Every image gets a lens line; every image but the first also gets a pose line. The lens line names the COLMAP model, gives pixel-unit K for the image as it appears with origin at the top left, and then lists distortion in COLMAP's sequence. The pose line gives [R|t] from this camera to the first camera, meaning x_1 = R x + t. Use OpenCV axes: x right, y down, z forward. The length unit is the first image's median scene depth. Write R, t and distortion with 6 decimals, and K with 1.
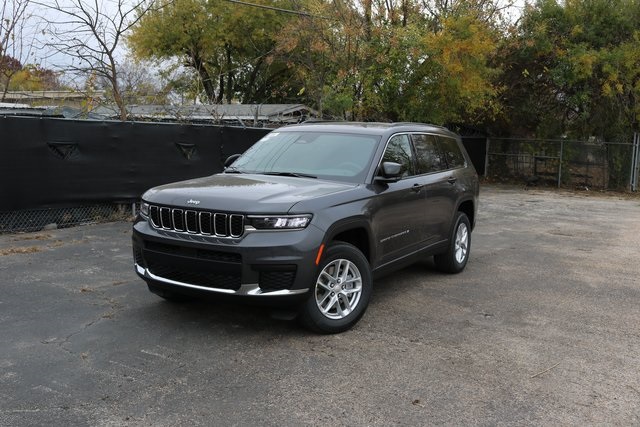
lens RADIAL K [[663.5, 0, 320.0], [0, 663.5, 213.5], [0, 0, 1]] dist [-0.097013, 0.002190]
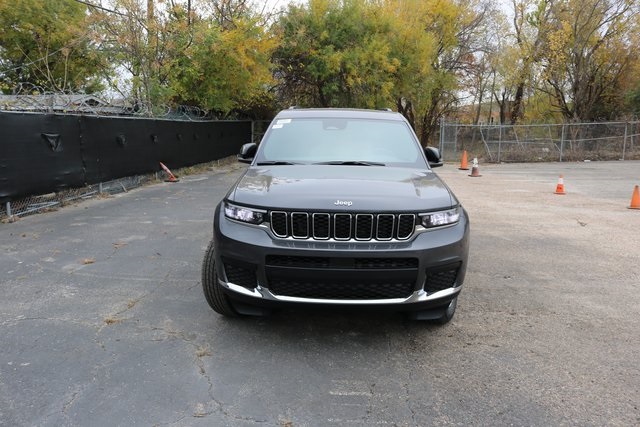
lens RADIAL K [[526.6, 0, 320.0], [0, 526.6, 213.5], [0, 0, 1]] dist [-0.157661, 0.130252]
pose [[0.880282, -0.094726, 0.464898, -0.437965], [0.066256, 0.994808, 0.077243, -0.048142], [-0.469801, -0.037193, 0.881988, 0.353119]]
